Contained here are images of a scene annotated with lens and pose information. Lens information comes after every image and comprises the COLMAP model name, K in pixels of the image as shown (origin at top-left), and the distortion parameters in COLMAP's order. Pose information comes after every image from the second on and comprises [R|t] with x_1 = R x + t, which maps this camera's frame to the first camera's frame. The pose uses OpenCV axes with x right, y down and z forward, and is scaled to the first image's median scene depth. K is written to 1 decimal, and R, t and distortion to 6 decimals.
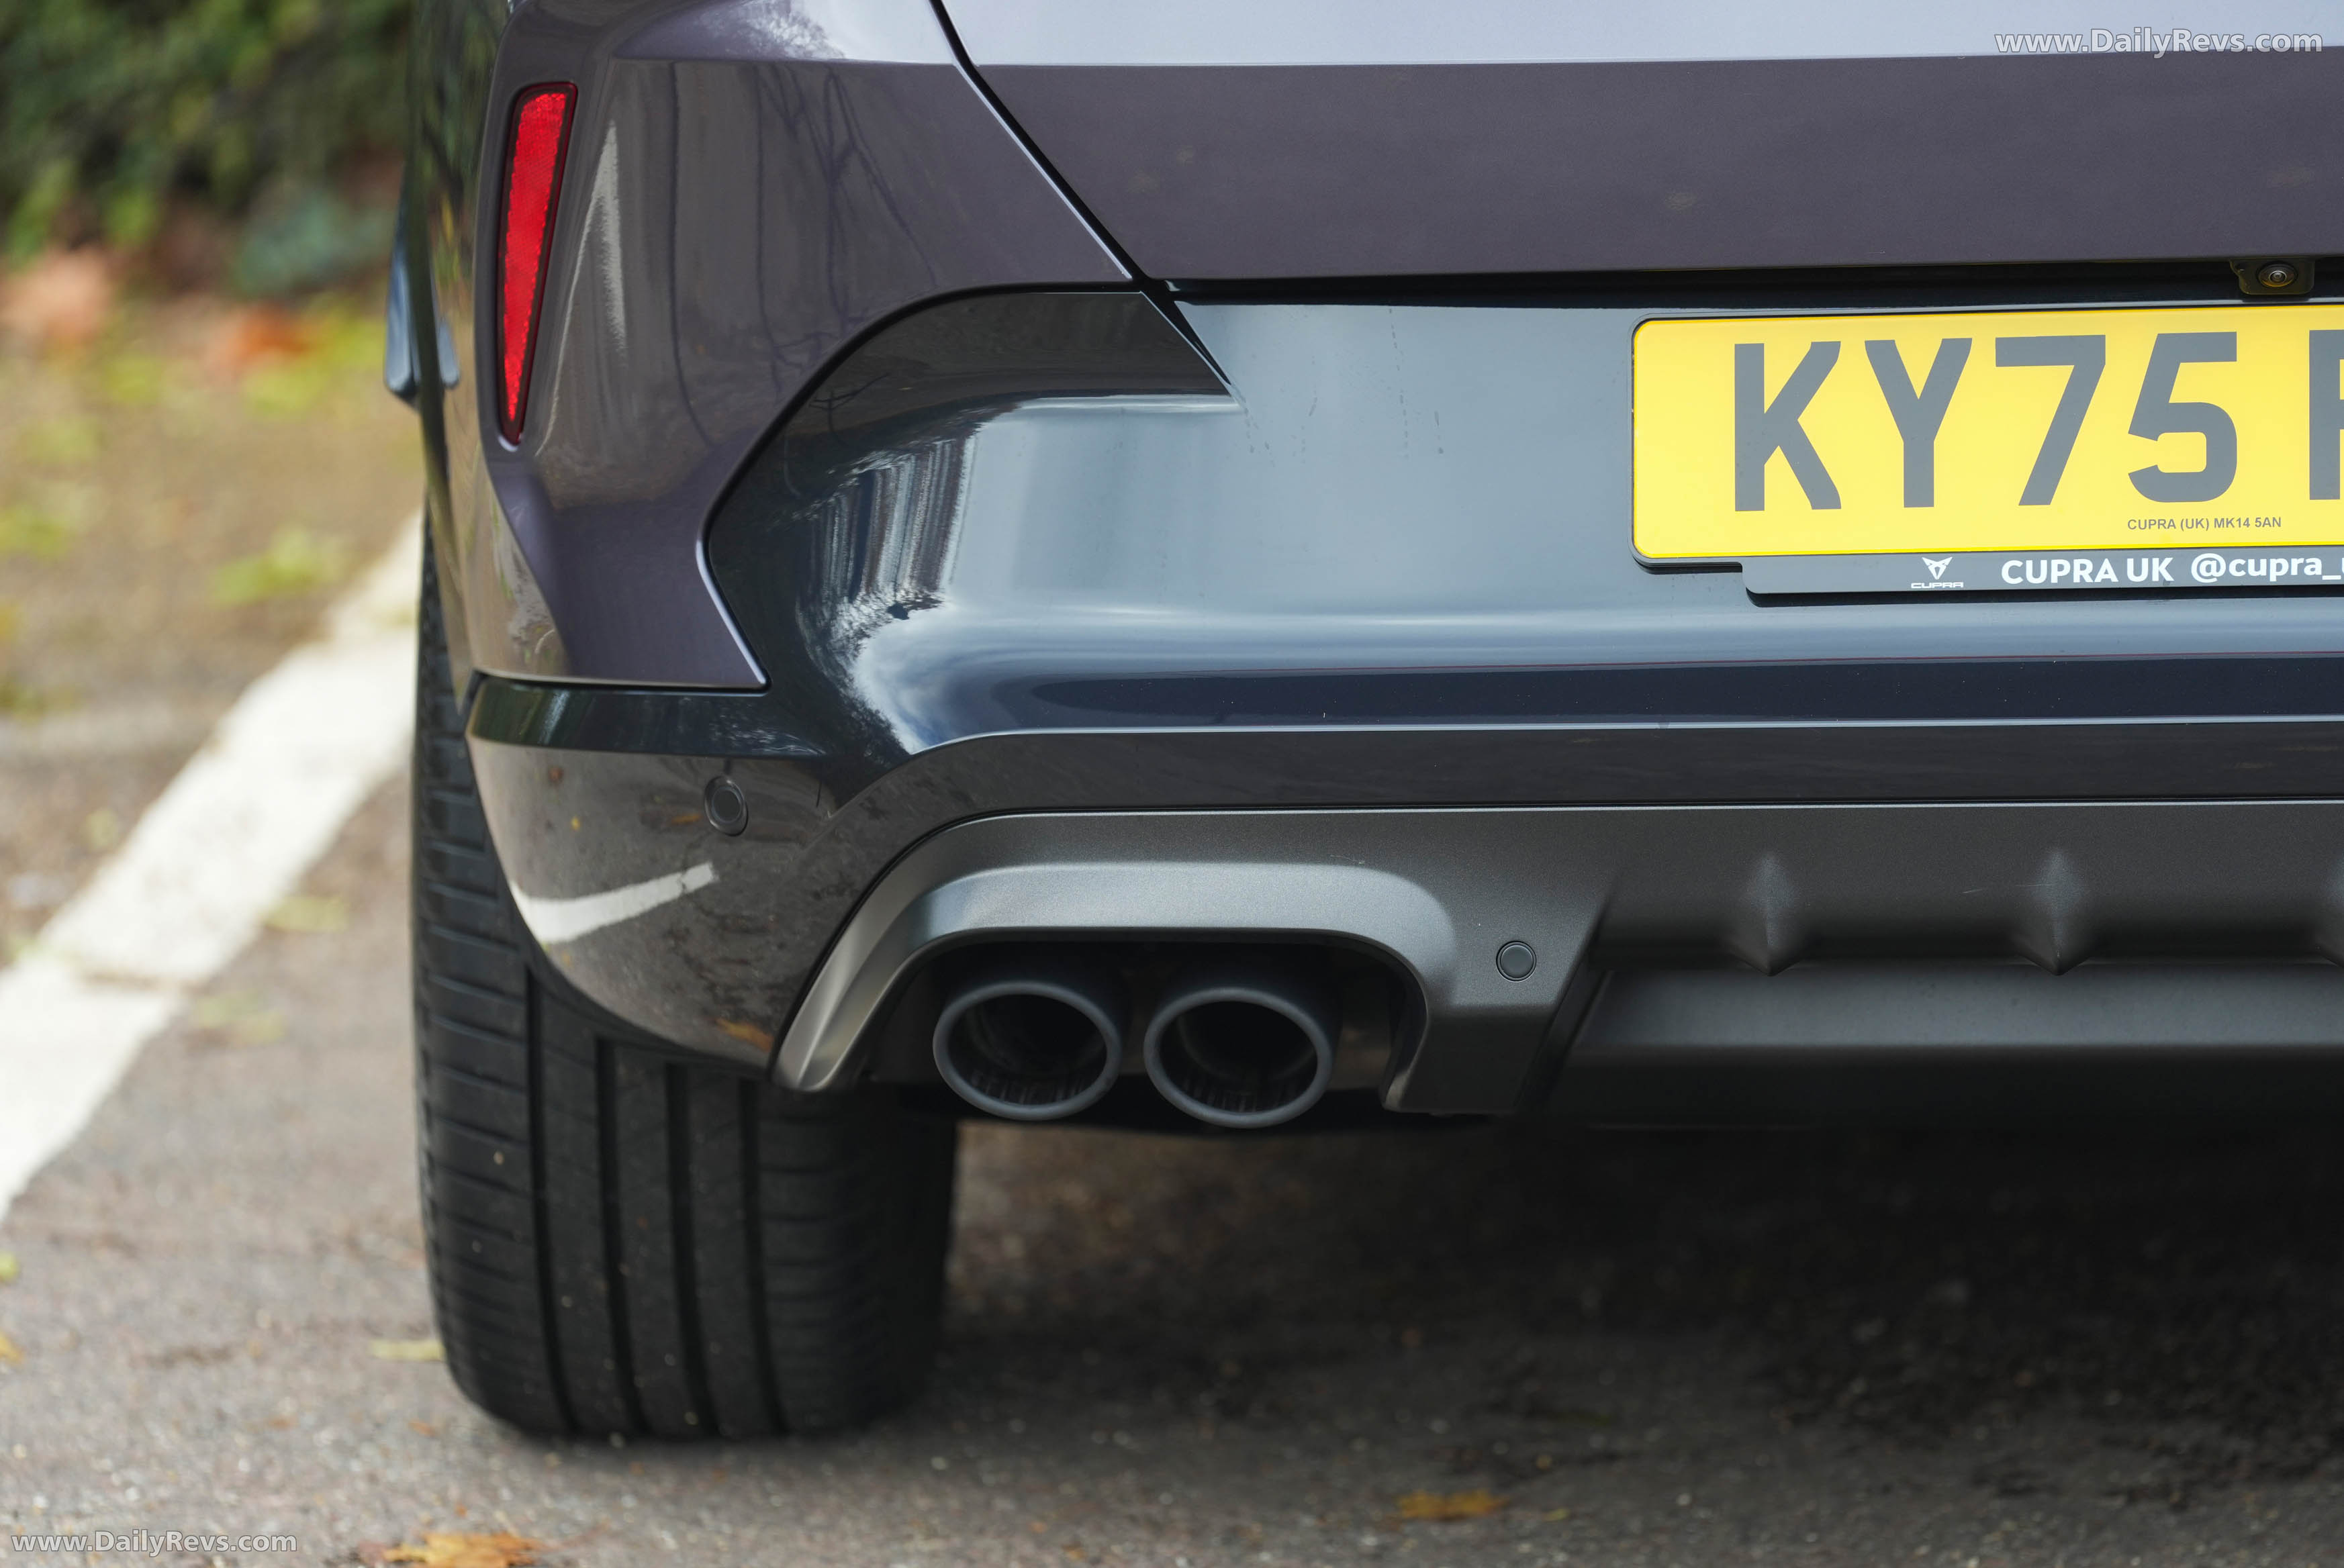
lens RADIAL K [[14062.9, 0, 1251.3], [0, 14062.9, 944.5], [0, 0, 1]] dist [2.175750, 0.000000]
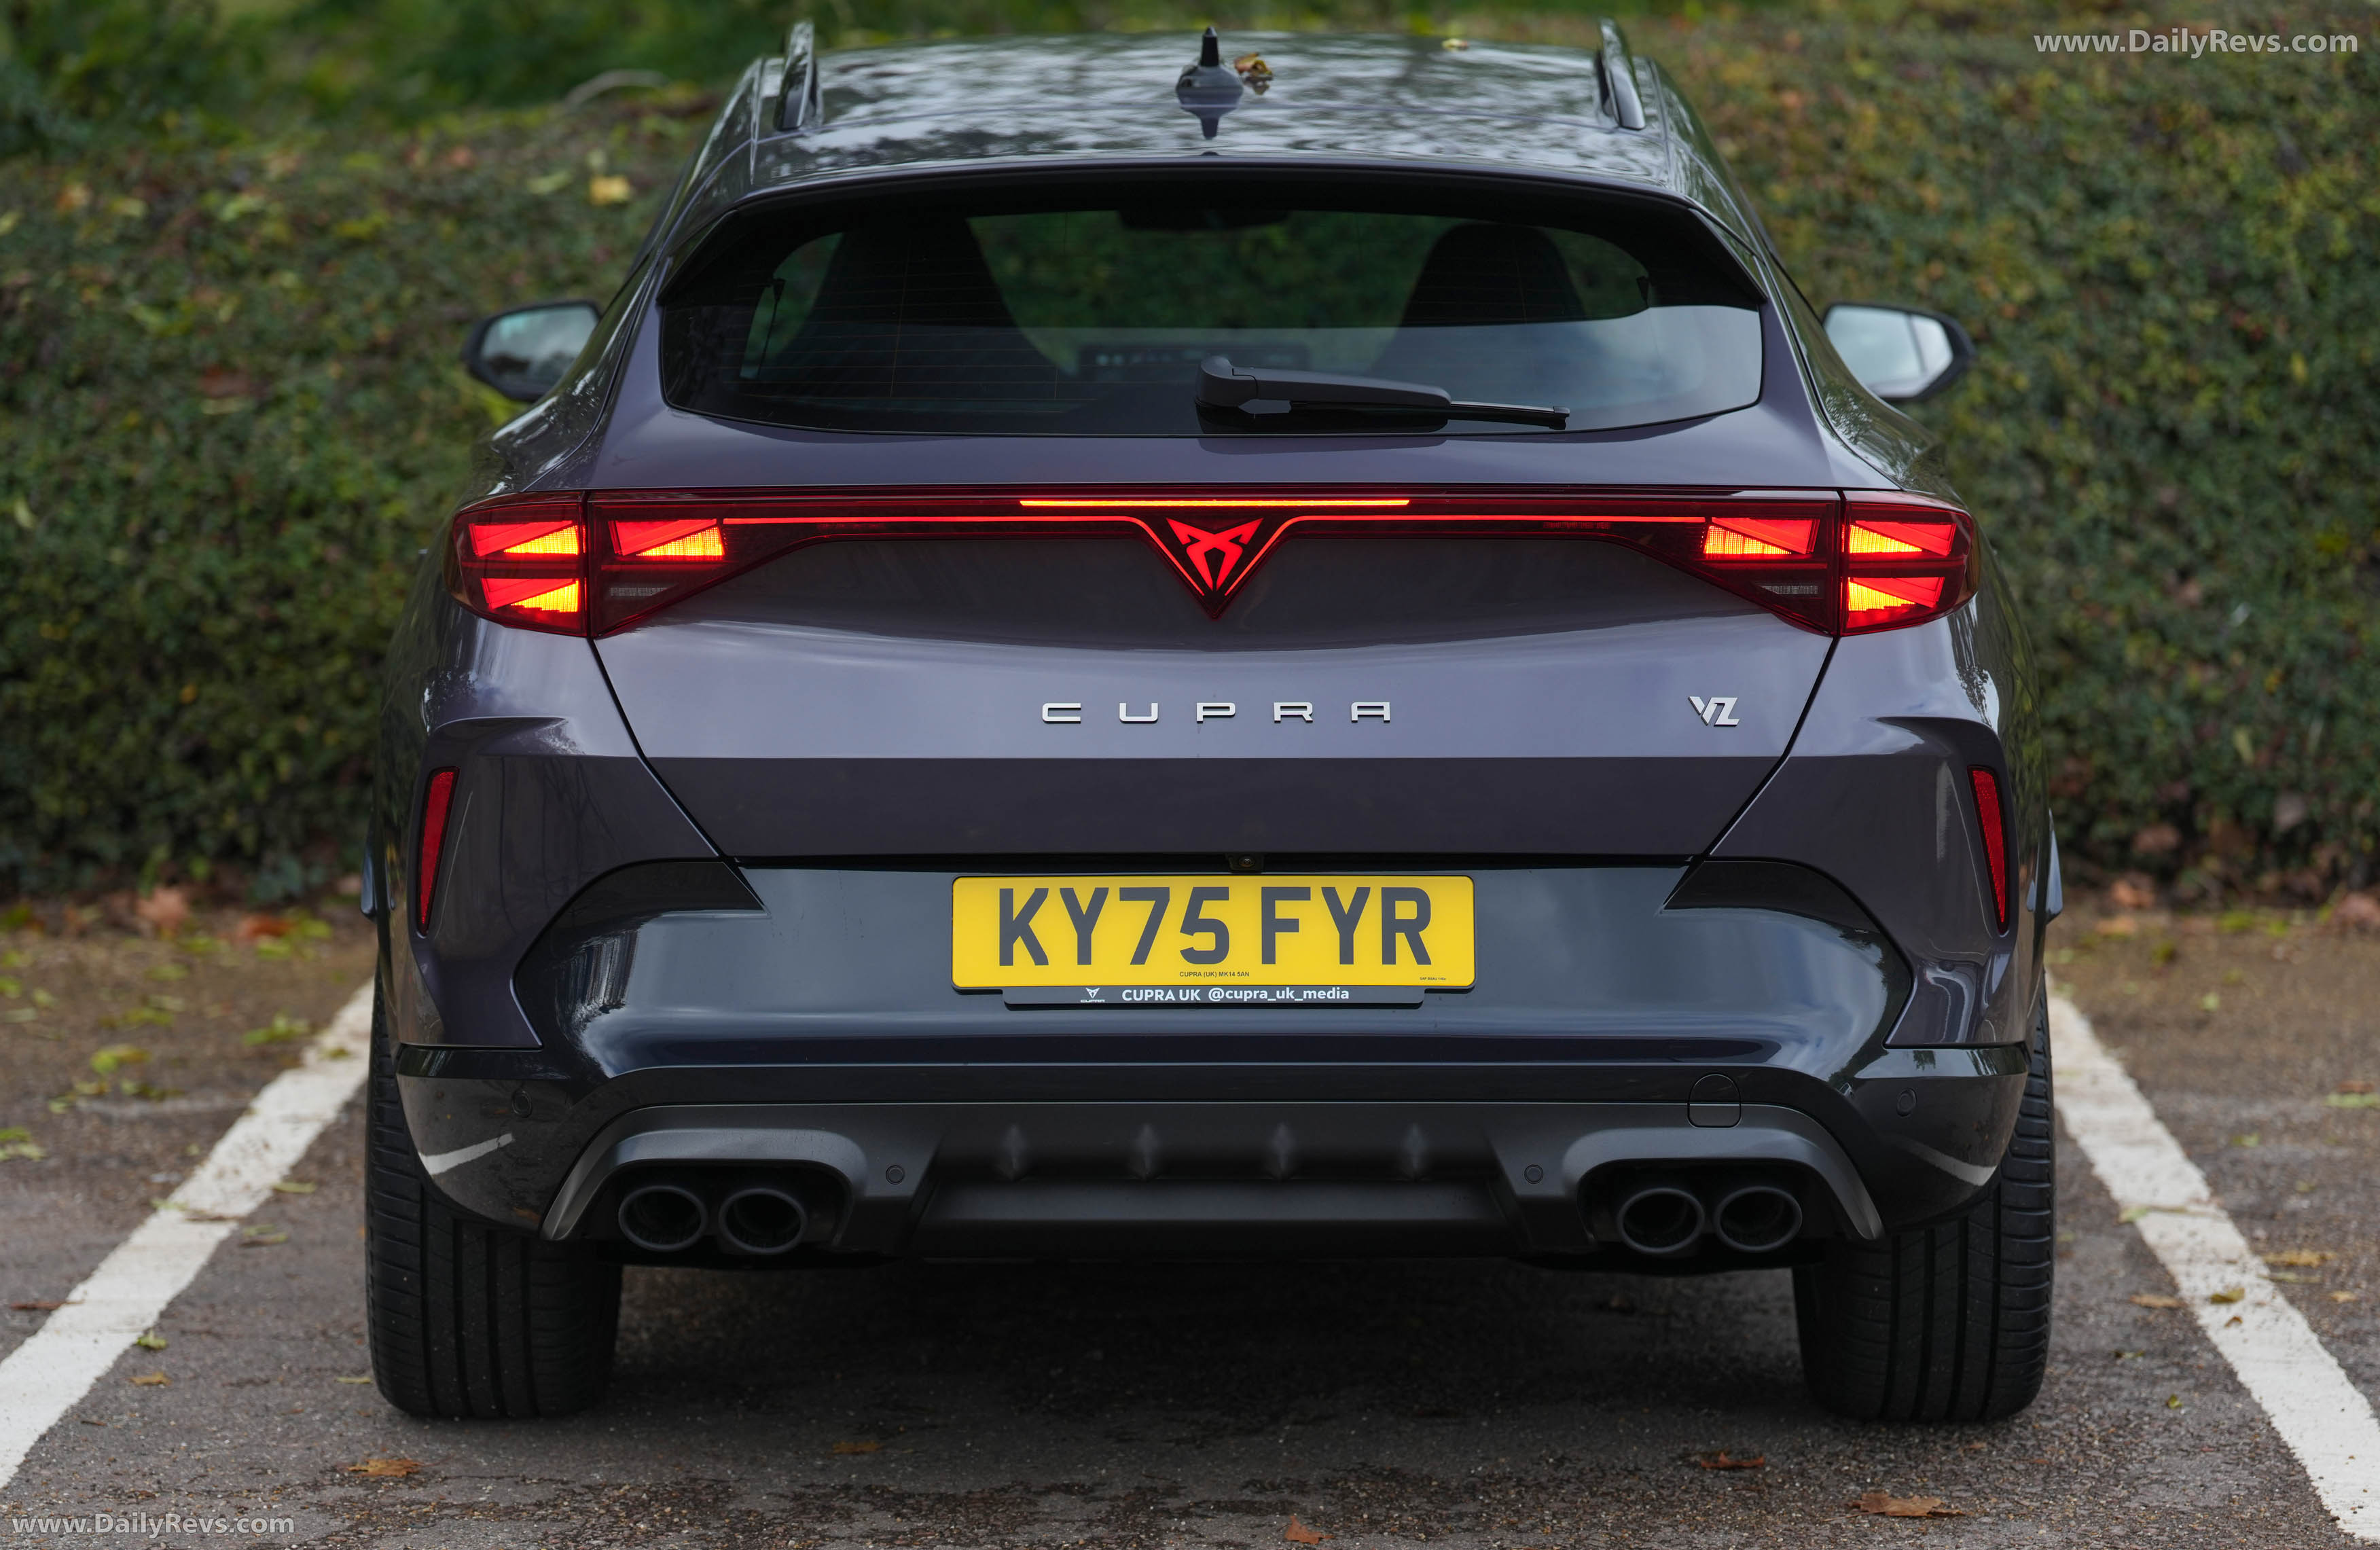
lens RADIAL K [[7984.2, 0, 1189.9], [0, 7984.2, 776.2], [0, 0, 1]] dist [0.212664, 0.000000]
pose [[0.998075, 0.013309, 0.060568, -0.009977], [-0.008657, 0.997037, -0.076440, 0.030785], [-0.061405, 0.075769, 0.995233, -0.196069]]
